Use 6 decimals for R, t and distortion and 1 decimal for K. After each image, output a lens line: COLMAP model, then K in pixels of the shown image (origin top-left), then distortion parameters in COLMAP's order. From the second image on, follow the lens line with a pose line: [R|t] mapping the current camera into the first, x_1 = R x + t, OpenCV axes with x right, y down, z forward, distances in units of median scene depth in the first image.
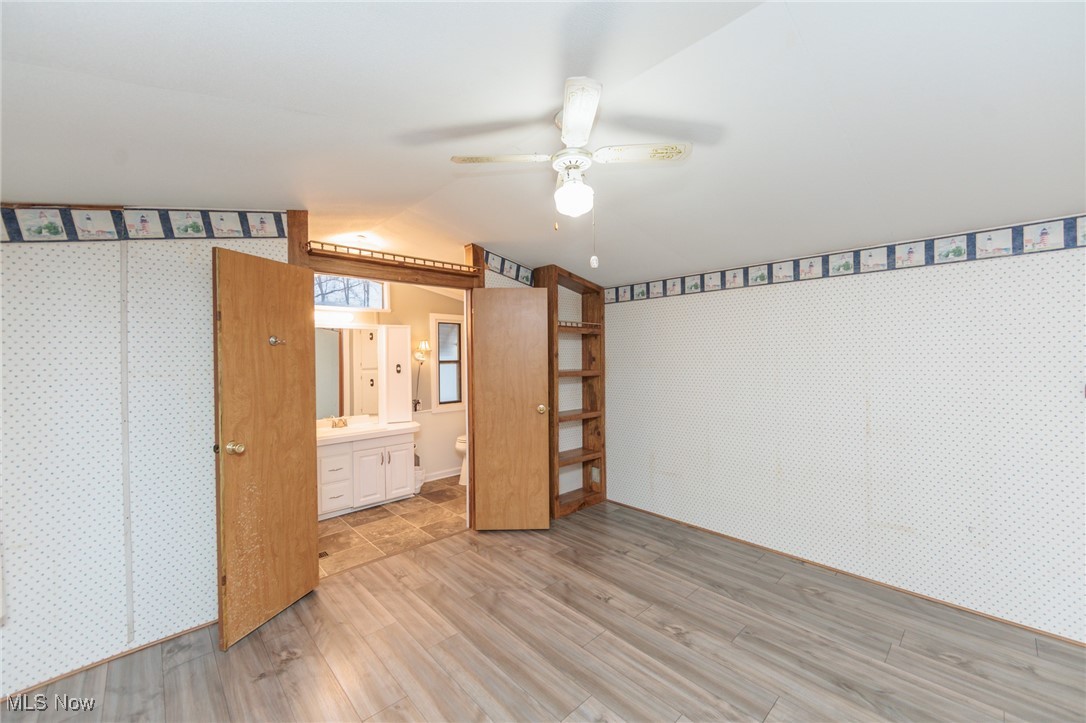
lens RADIAL K [[424.0, 0, 543.3], [0, 424.0, 355.6], [0, 0, 1]] dist [-0.001063, -0.000263]
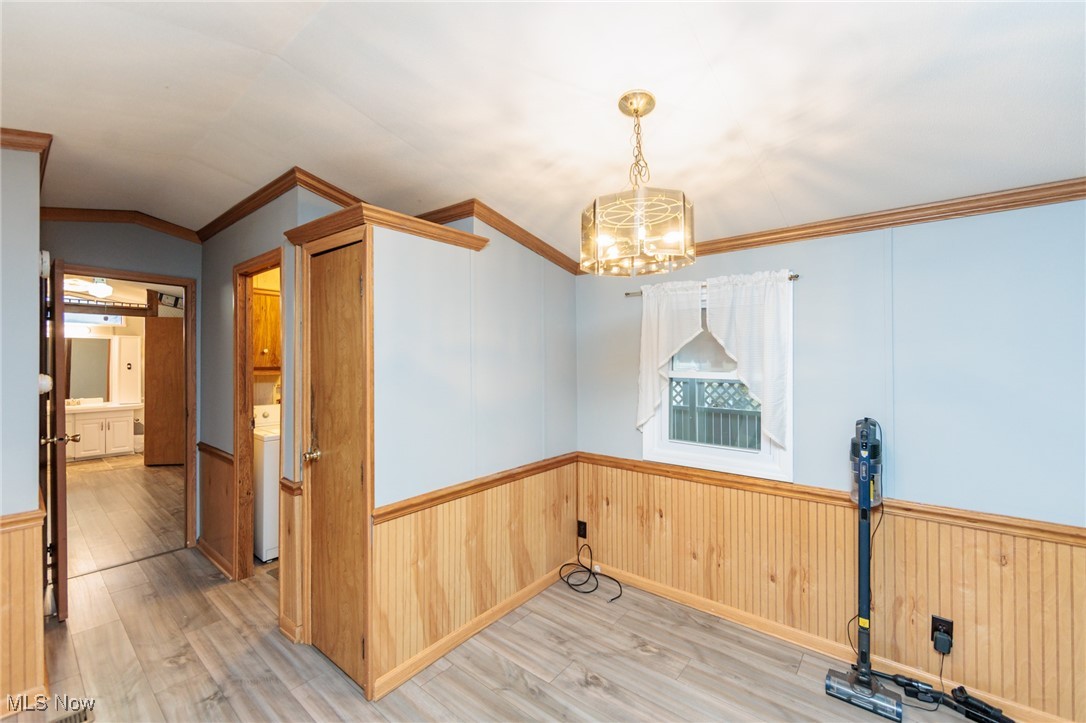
lens RADIAL K [[443.3, 0, 545.4], [0, 443.3, 357.2], [0, 0, 1]] dist [-0.001956, -0.000204]
pose [[0.990575, 0.012092, 0.136437, 1.396843], [-0.010889, 0.999895, -0.009564, -0.003998], [-0.136538, 0.007989, 0.990603, -1.113364]]
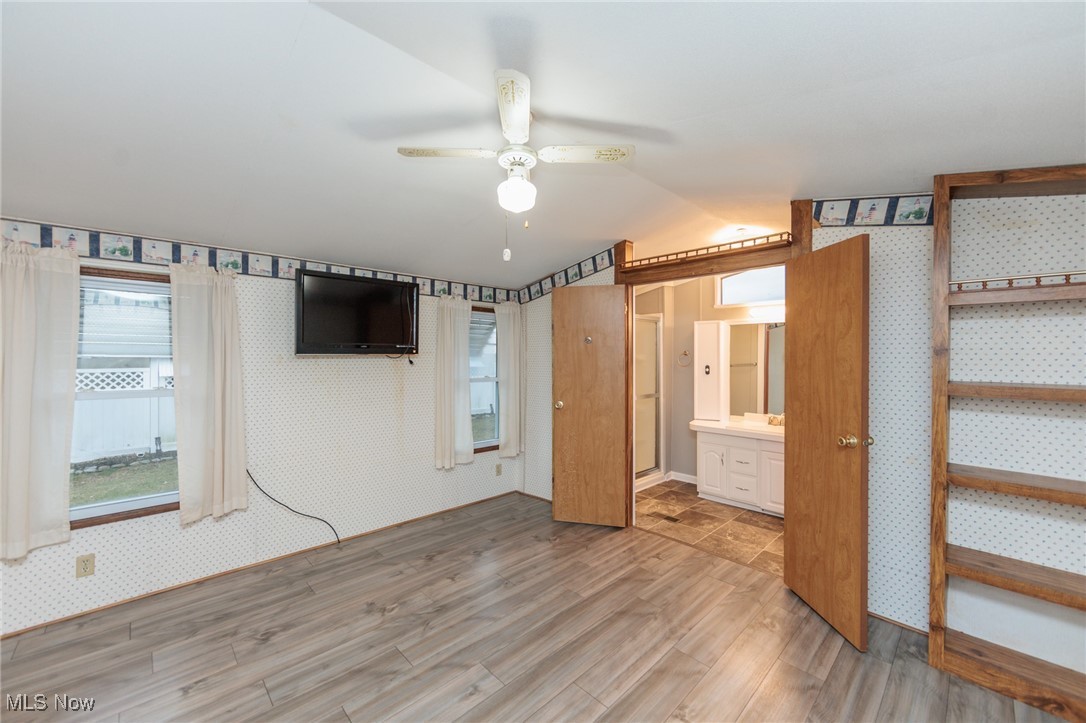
lens RADIAL K [[424.0, 0, 543.3], [0, 424.0, 355.6], [0, 0, 1]] dist [-0.001063, -0.000263]
pose [[0.015946, 0.013398, -0.999783, 0.716106], [-0.004868, 0.999899, 0.013322, 0.000344], [0.999861, 0.004654, 0.016009, 0.687325]]
